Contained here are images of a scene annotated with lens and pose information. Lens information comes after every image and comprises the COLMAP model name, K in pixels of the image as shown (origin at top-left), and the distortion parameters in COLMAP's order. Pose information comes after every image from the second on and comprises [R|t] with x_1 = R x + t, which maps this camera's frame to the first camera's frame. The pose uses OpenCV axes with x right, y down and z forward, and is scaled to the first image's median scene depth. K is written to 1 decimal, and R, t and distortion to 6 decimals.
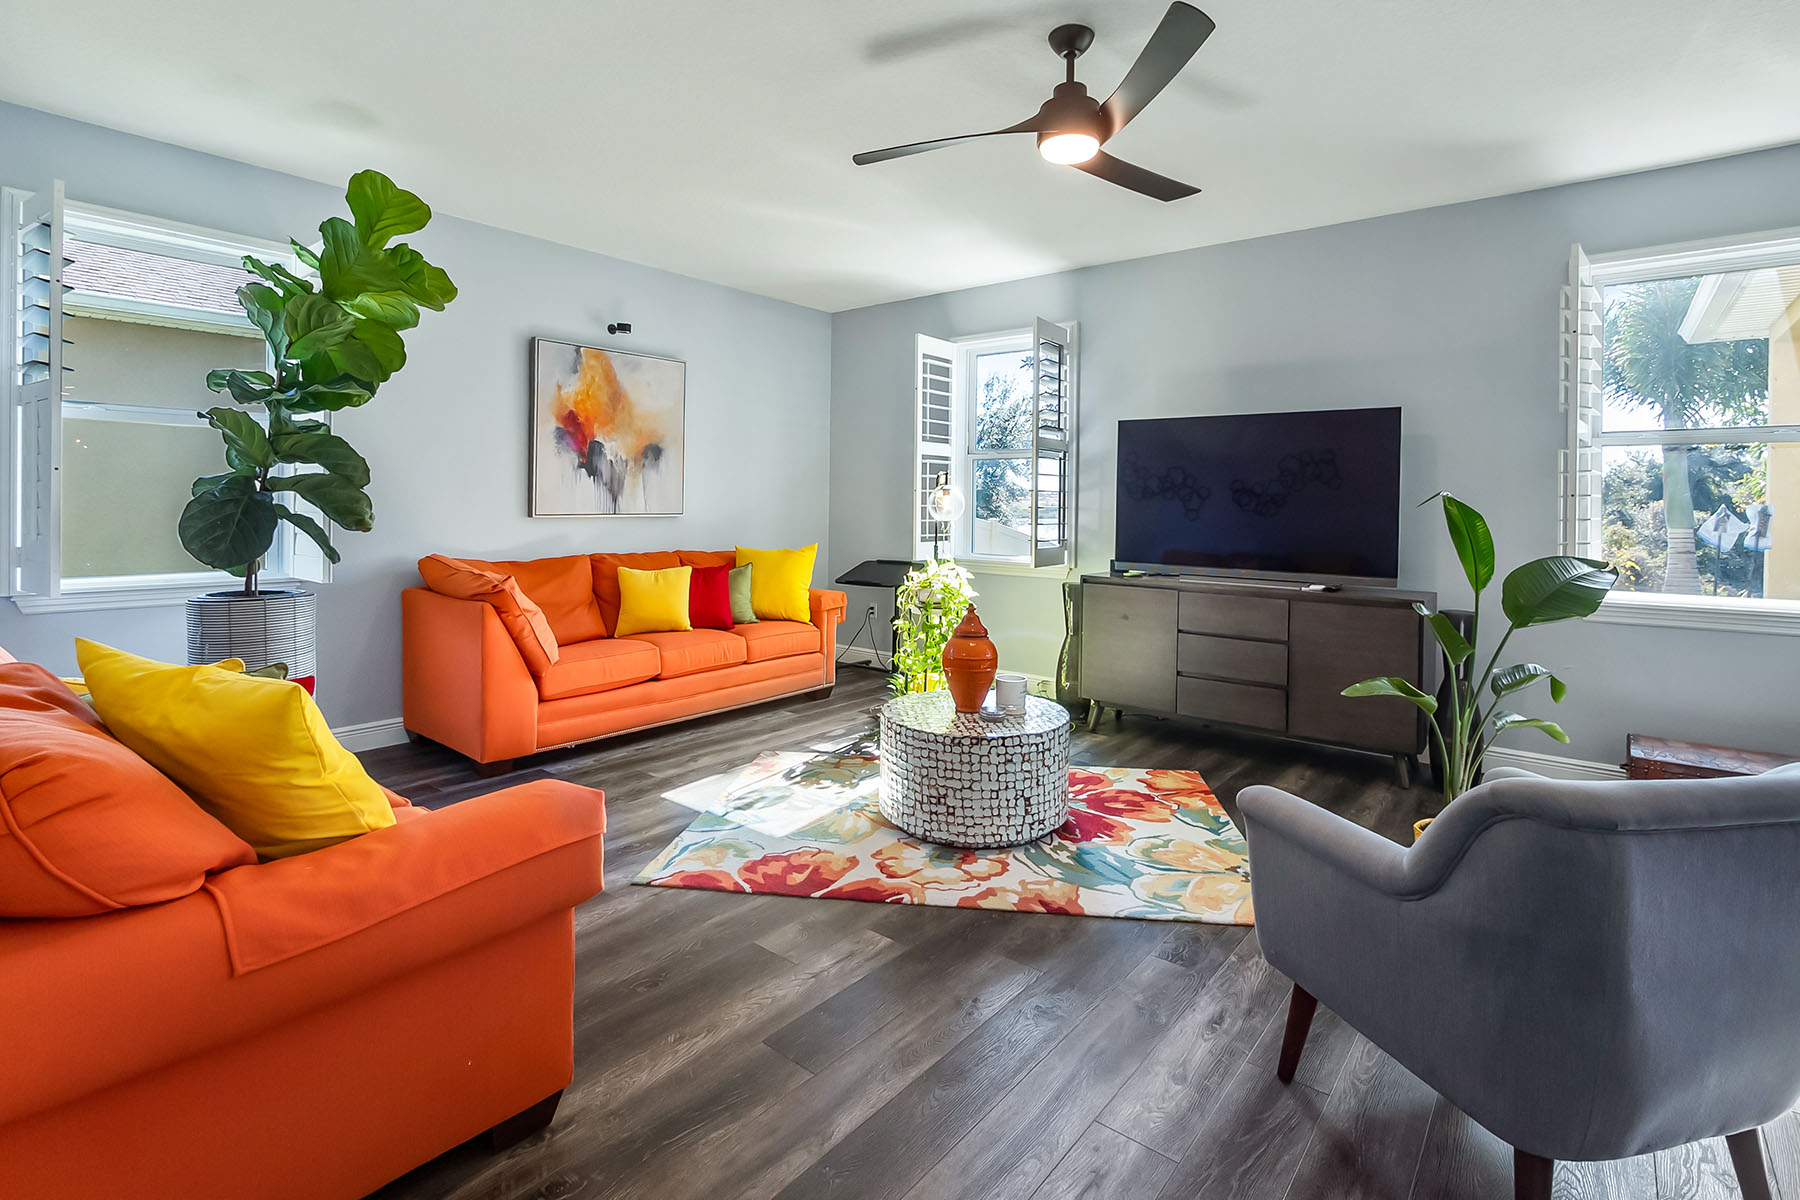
lens RADIAL K [[855.6, 0, 895.9], [0, 855.6, 513.0], [0, 0, 1]] dist [-0.002960, 0.000553]
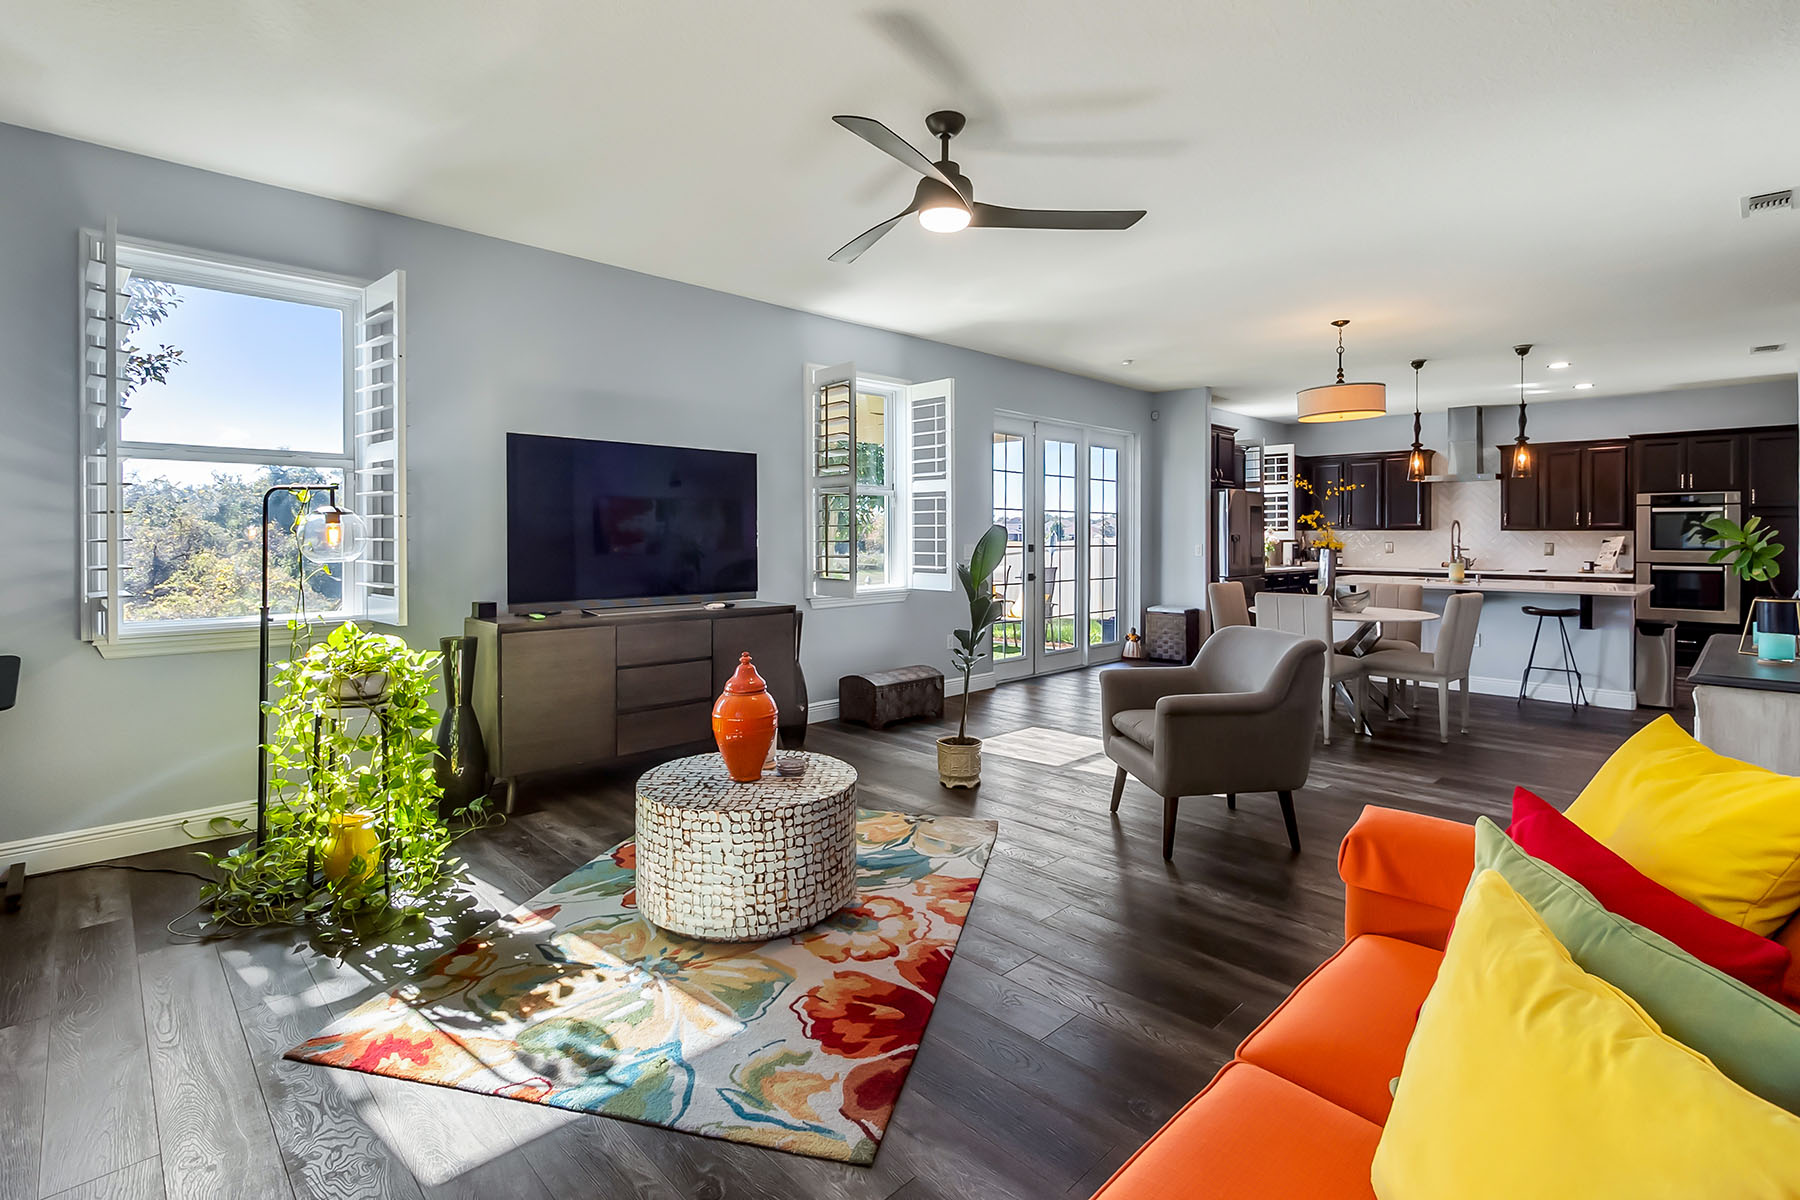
lens RADIAL K [[855.6, 0, 923.7], [0, 855.6, 534.9], [0, 0, 1]] dist [-0.002960, 0.000553]
pose [[0.088749, -0.009322, 0.996010, -0.809920], [0.010709, 0.999907, 0.008405, -0.020583], [-0.995996, 0.009920, 0.088841, 0.801169]]
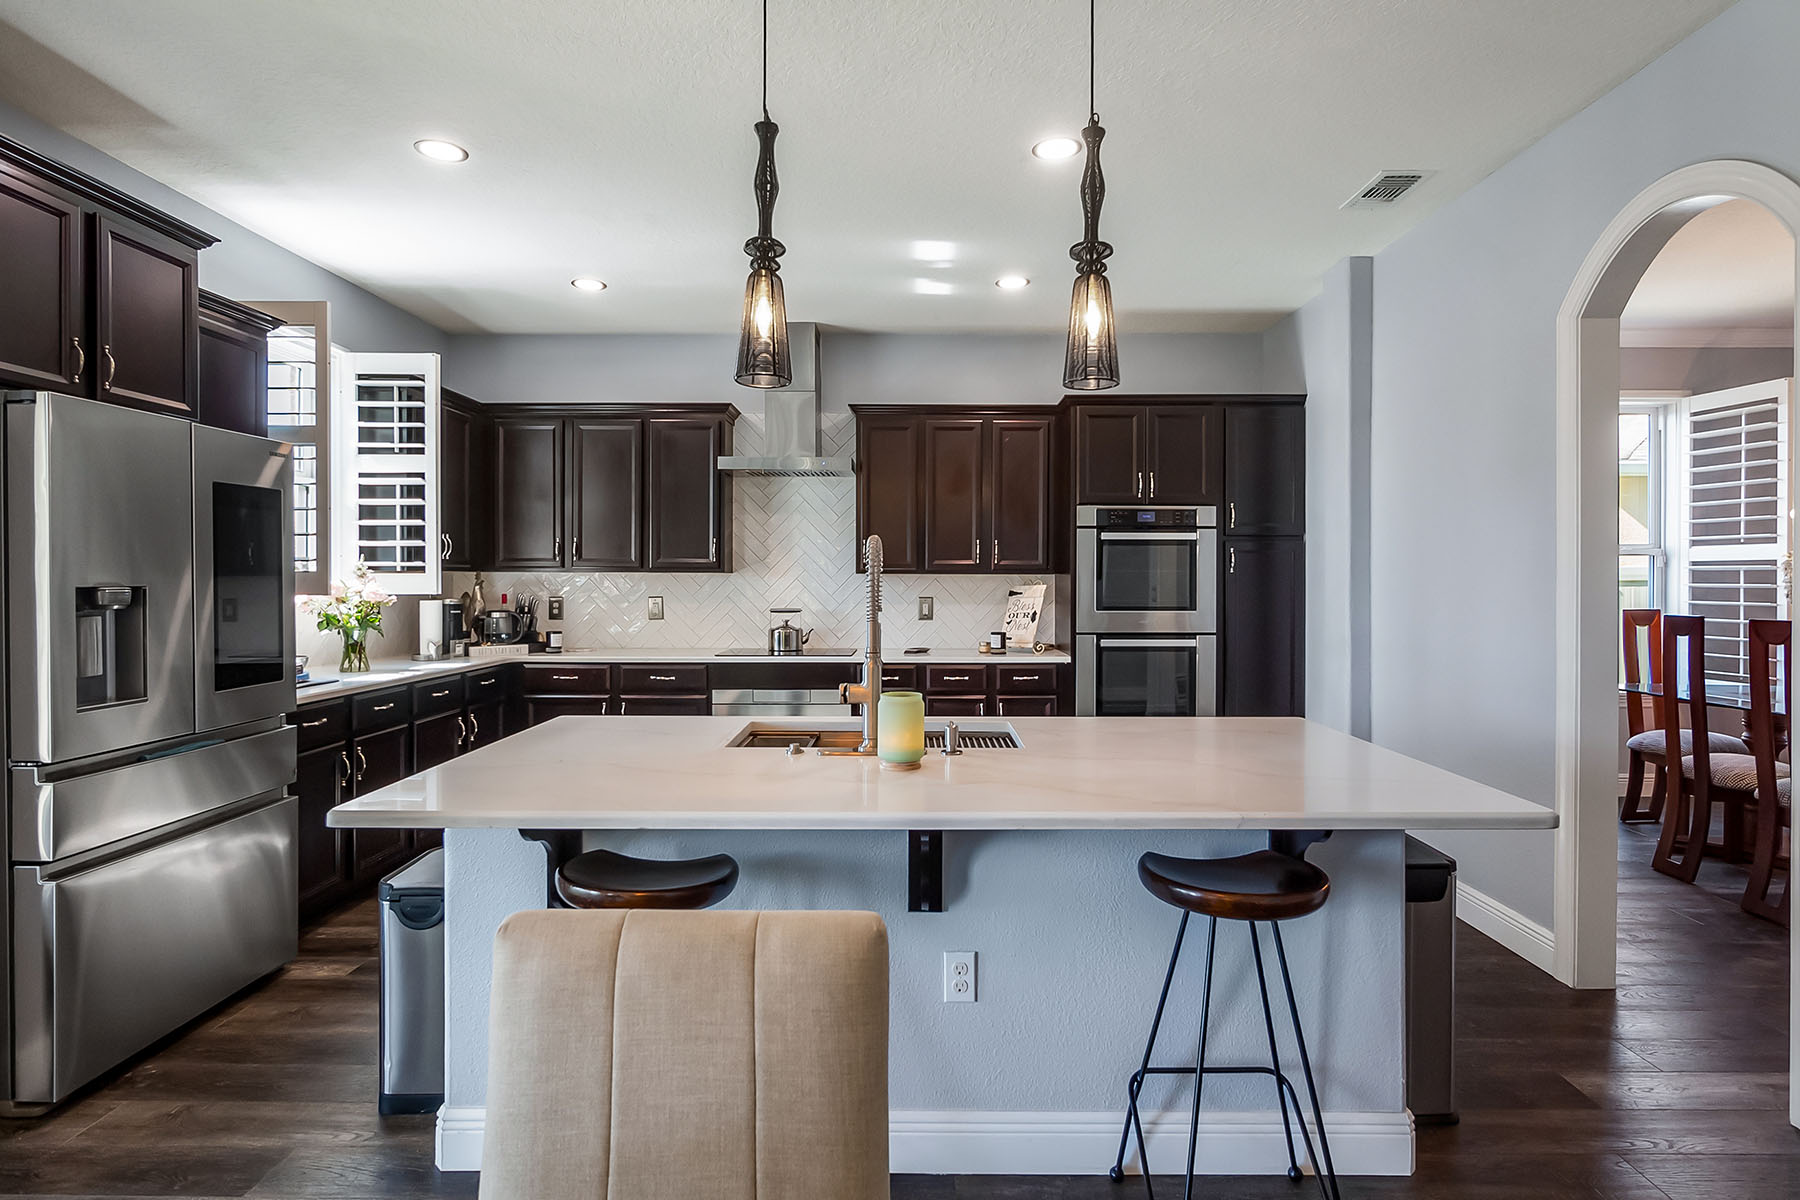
lens RADIAL K [[955.9, 0, 907.7], [0, 955.9, 583.1], [0, 0, 1]] dist [0.000613, 0.001713]
pose [[-0.625802, -0.012891, 0.779875, 1.001921], [0.001030, 0.999849, 0.017353, -0.000353], [-0.779981, 0.011663, -0.625695, 0.031446]]
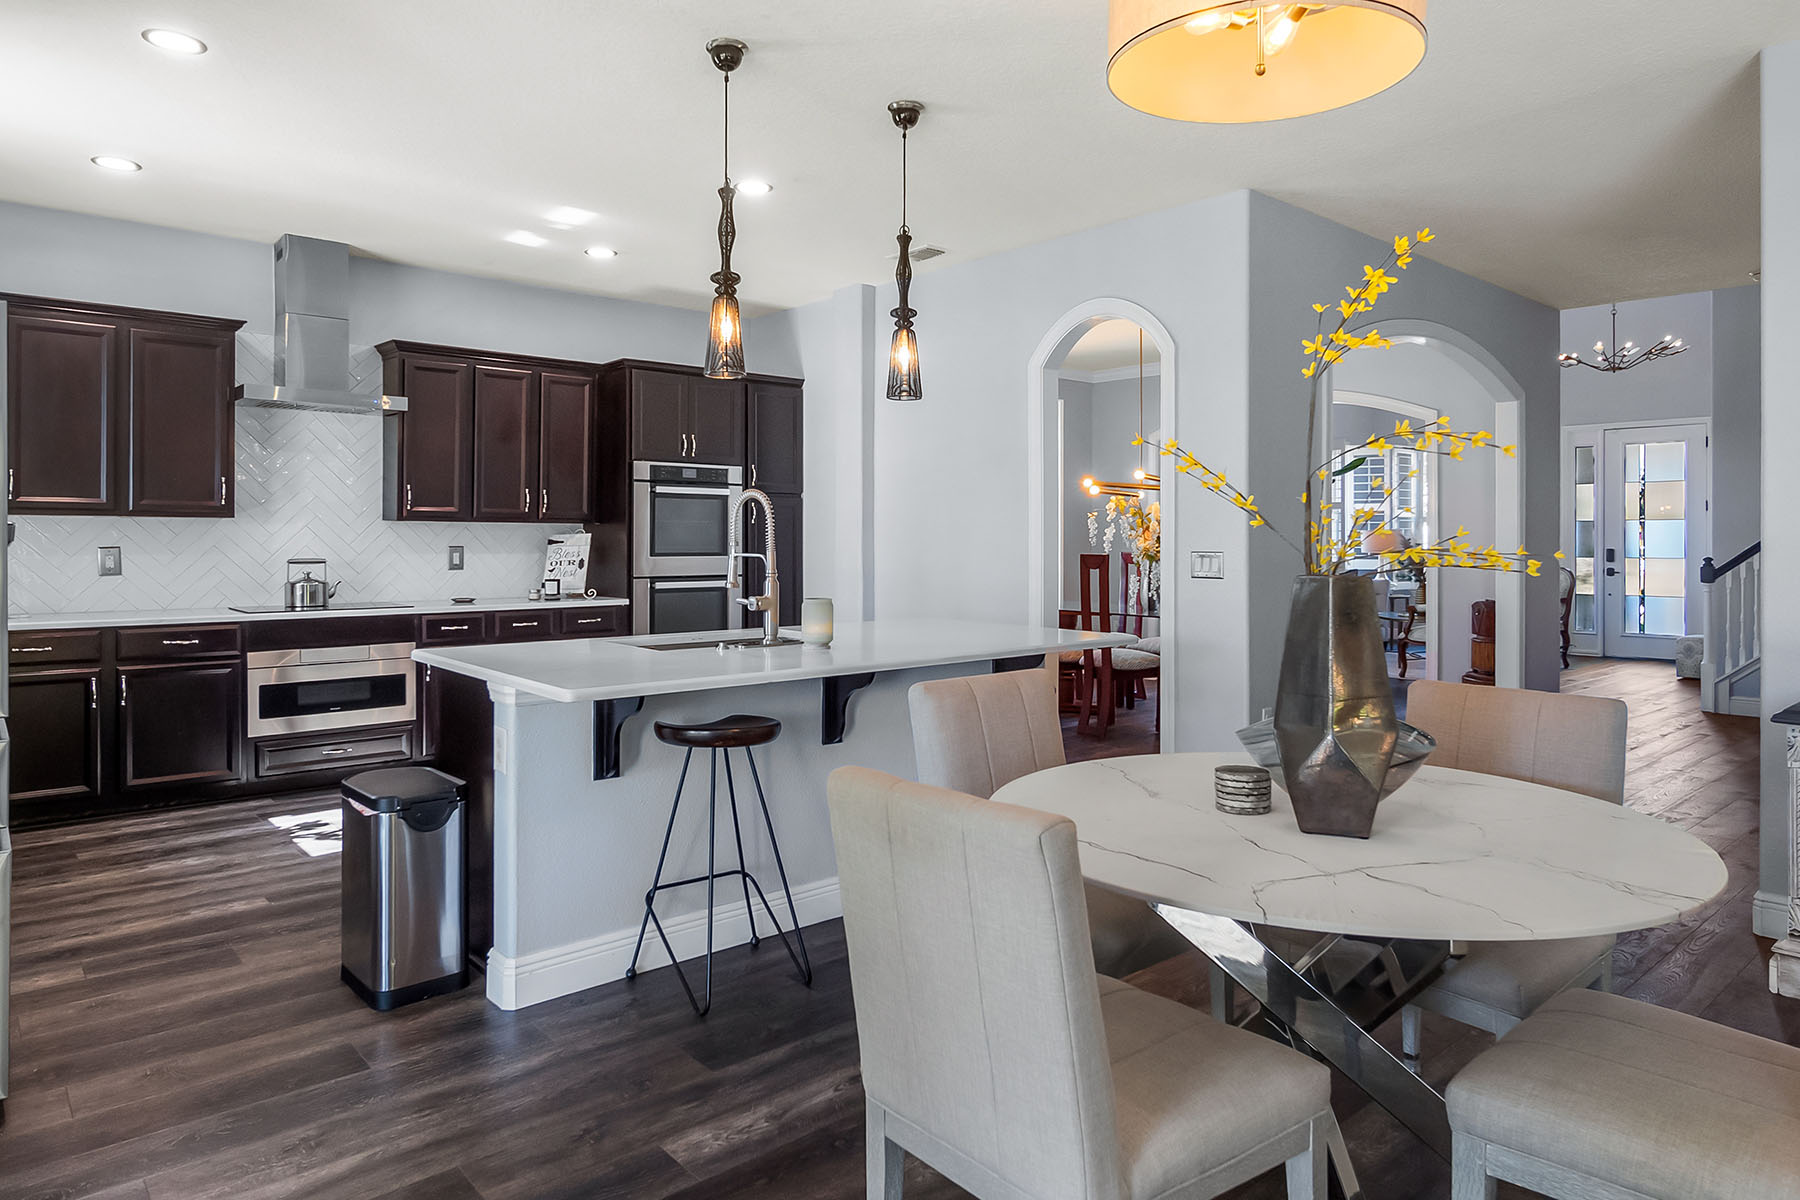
lens RADIAL K [[1088.7, 0, 924.4], [0, 1088.7, 545.2], [0, 0, 1]] dist [0.007520, -0.001059]
pose [[-0.988824, -0.011845, 0.148614, 1.253782], [-0.009525, 0.999822, 0.016313, 0.015583], [-0.148780, 0.014715, -0.988761, 0.716507]]
